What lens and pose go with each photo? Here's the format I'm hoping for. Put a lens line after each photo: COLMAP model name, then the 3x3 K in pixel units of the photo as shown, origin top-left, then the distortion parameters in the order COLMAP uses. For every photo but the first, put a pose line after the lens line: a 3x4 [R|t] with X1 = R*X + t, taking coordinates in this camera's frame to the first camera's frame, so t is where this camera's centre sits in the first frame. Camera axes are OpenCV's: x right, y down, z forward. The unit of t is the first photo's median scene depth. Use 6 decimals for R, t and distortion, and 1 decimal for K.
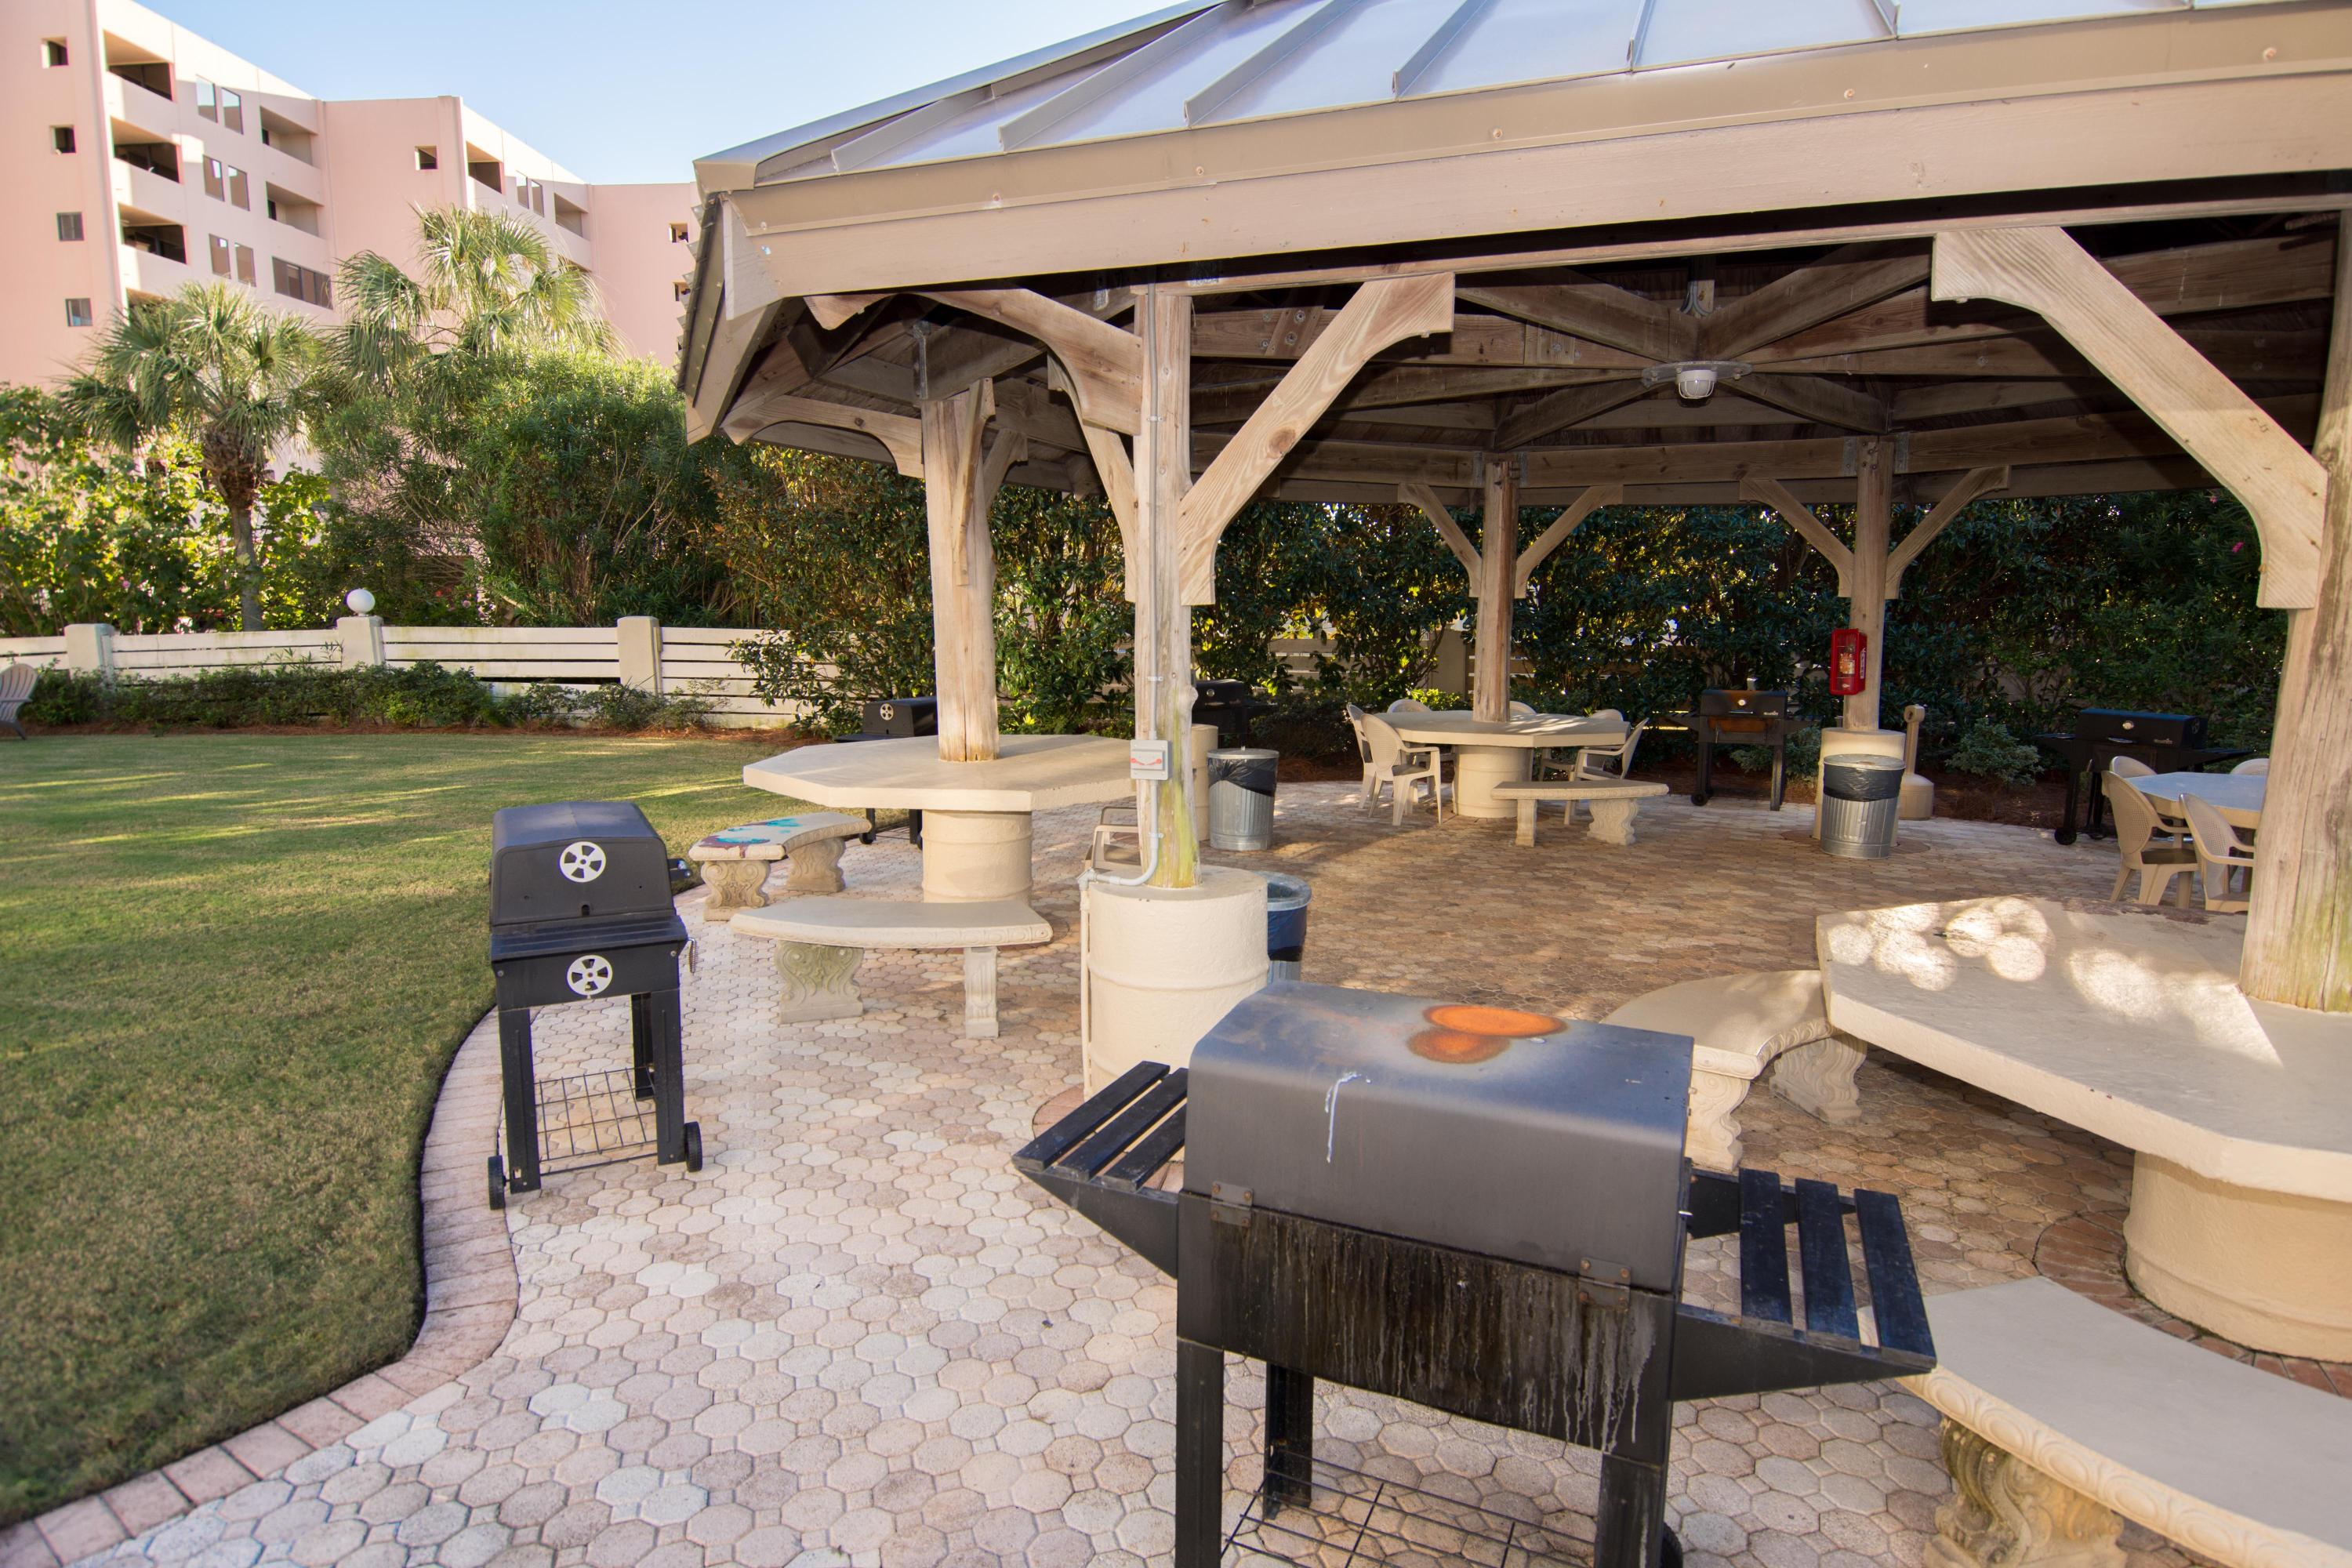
lens RADIAL K [[1285.7, 0, 1176.0], [0, 1285.7, 784.0], [0, 0, 1]] dist [0.001272, -0.000872]
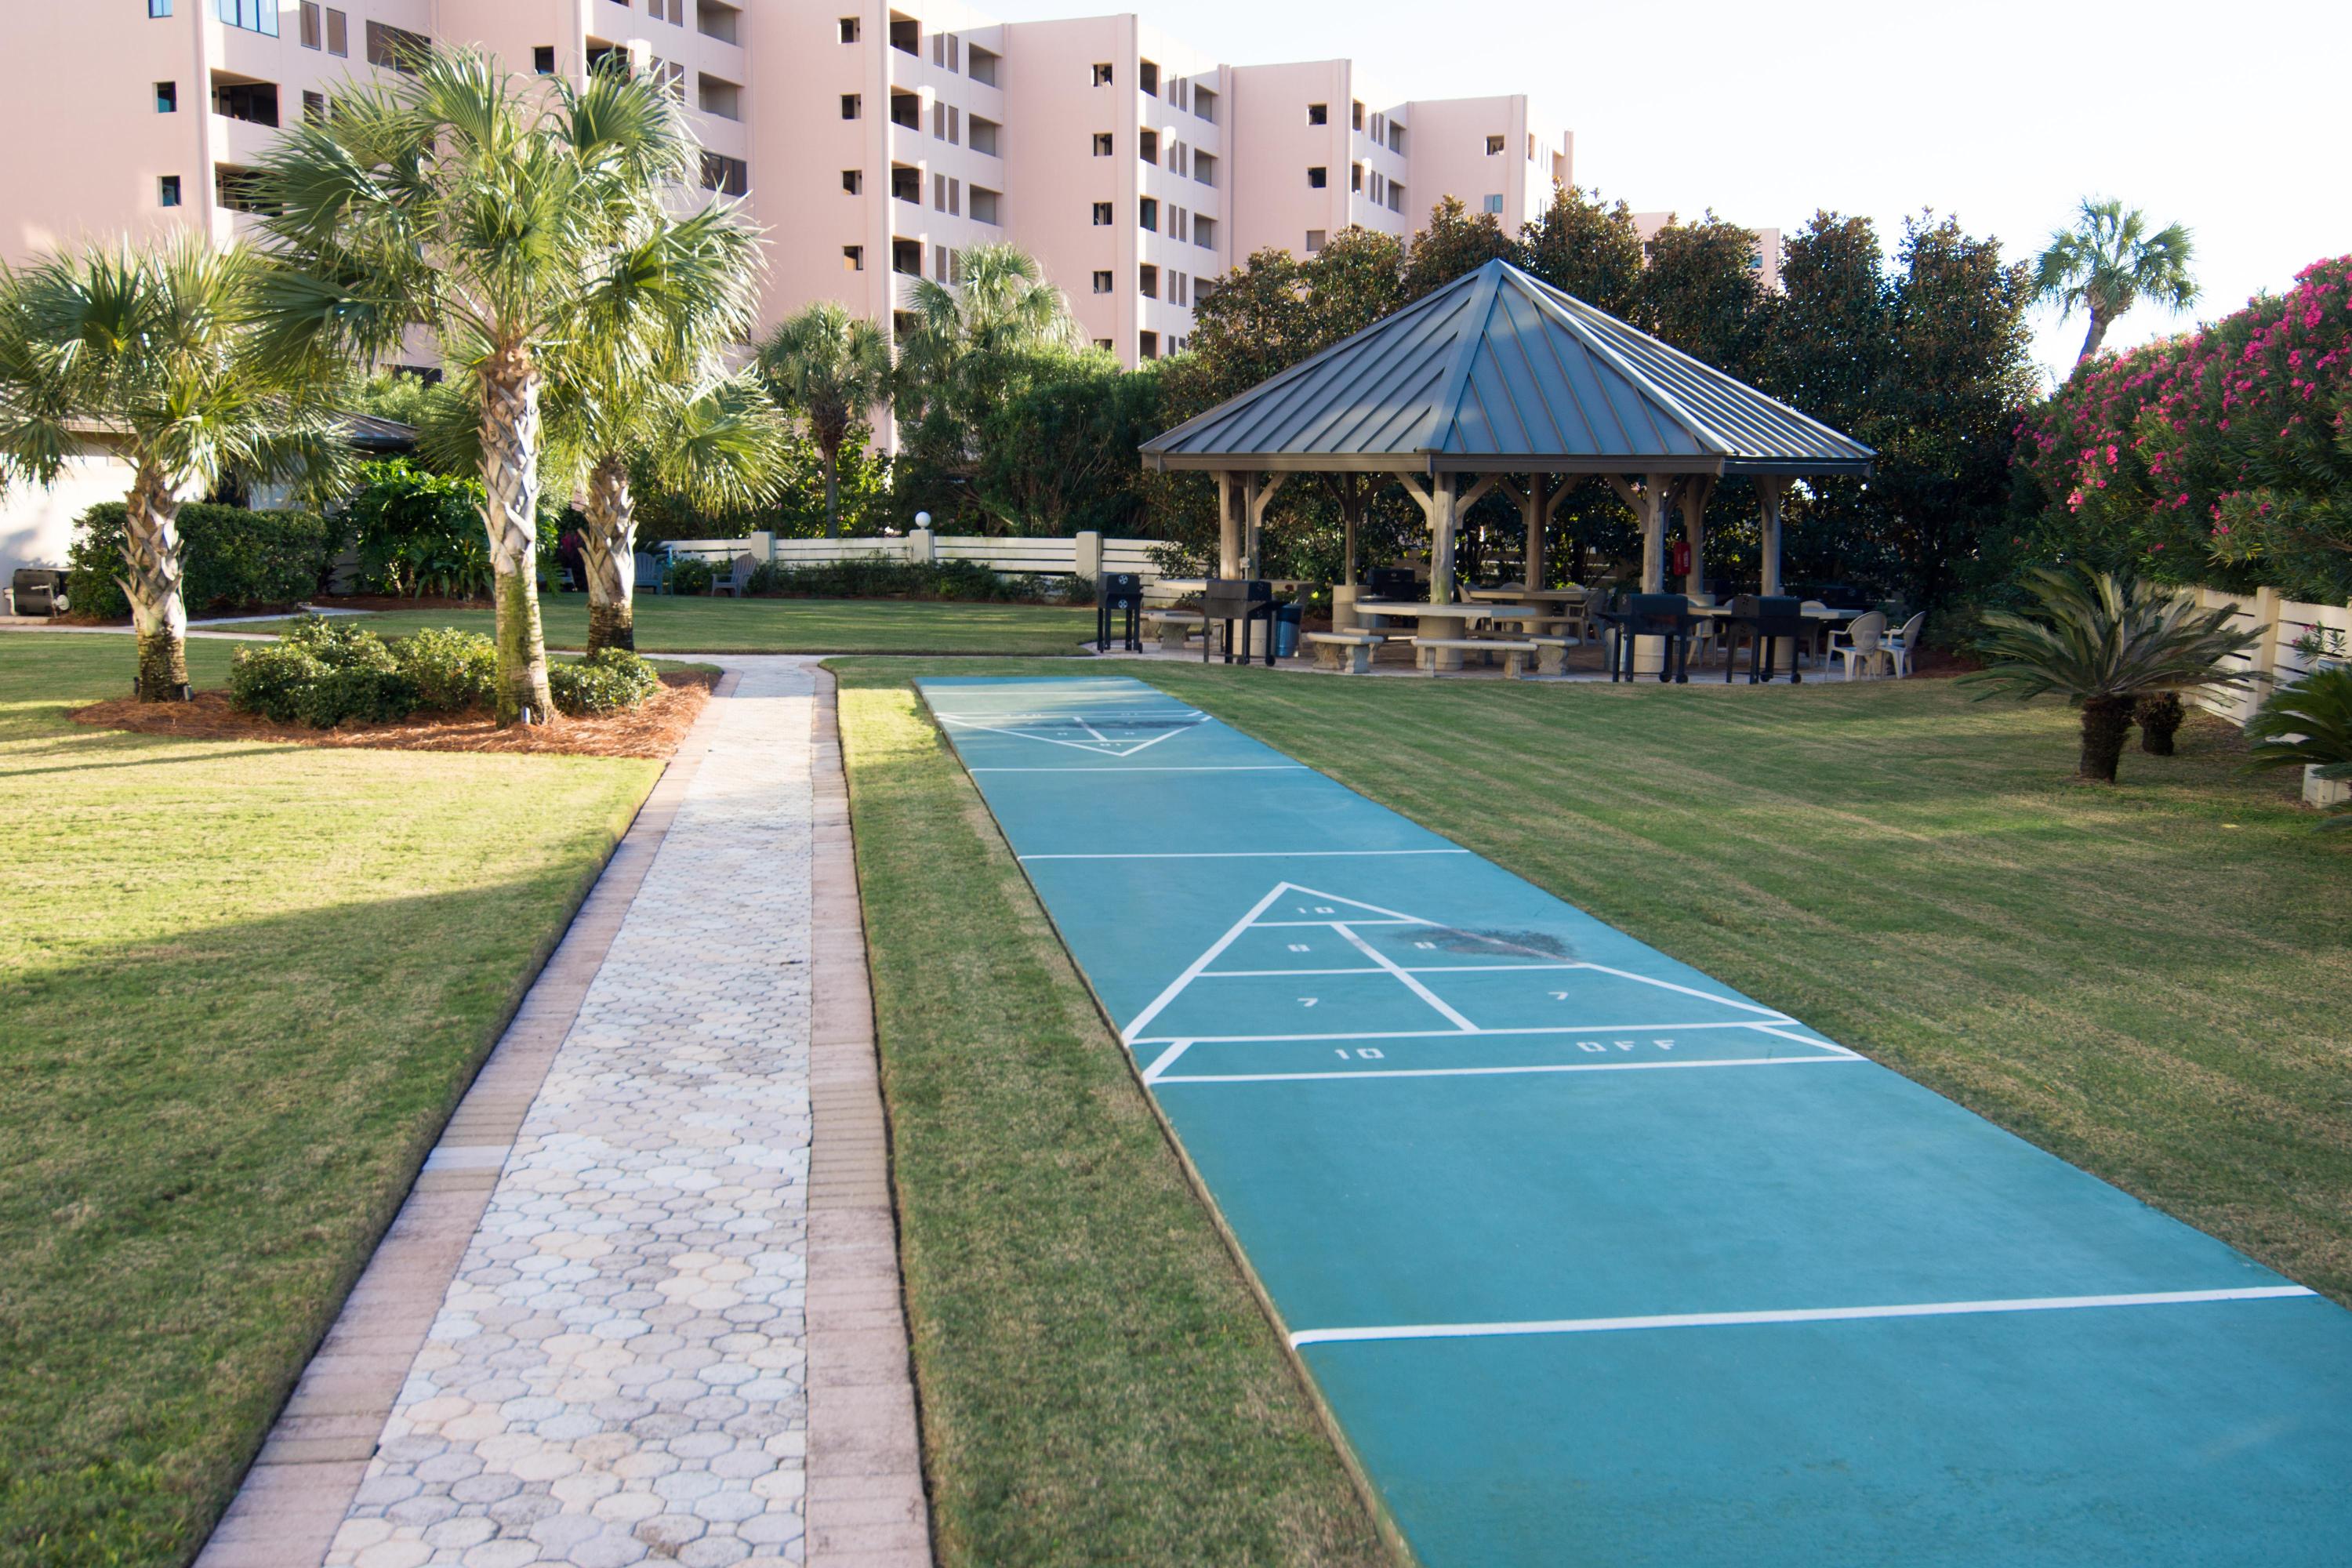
lens RADIAL K [[2315.4, 0, 1176.0], [0, 2315.4, 784.0], [0, 0, 1]] dist [-0.011565, -0.006520]
pose [[0.952207, 0.045279, -0.302078, 0.519551], [-0.053047, 0.998438, -0.017555, 0.210226], [0.300811, 0.032741, 0.953122, -1.568052]]
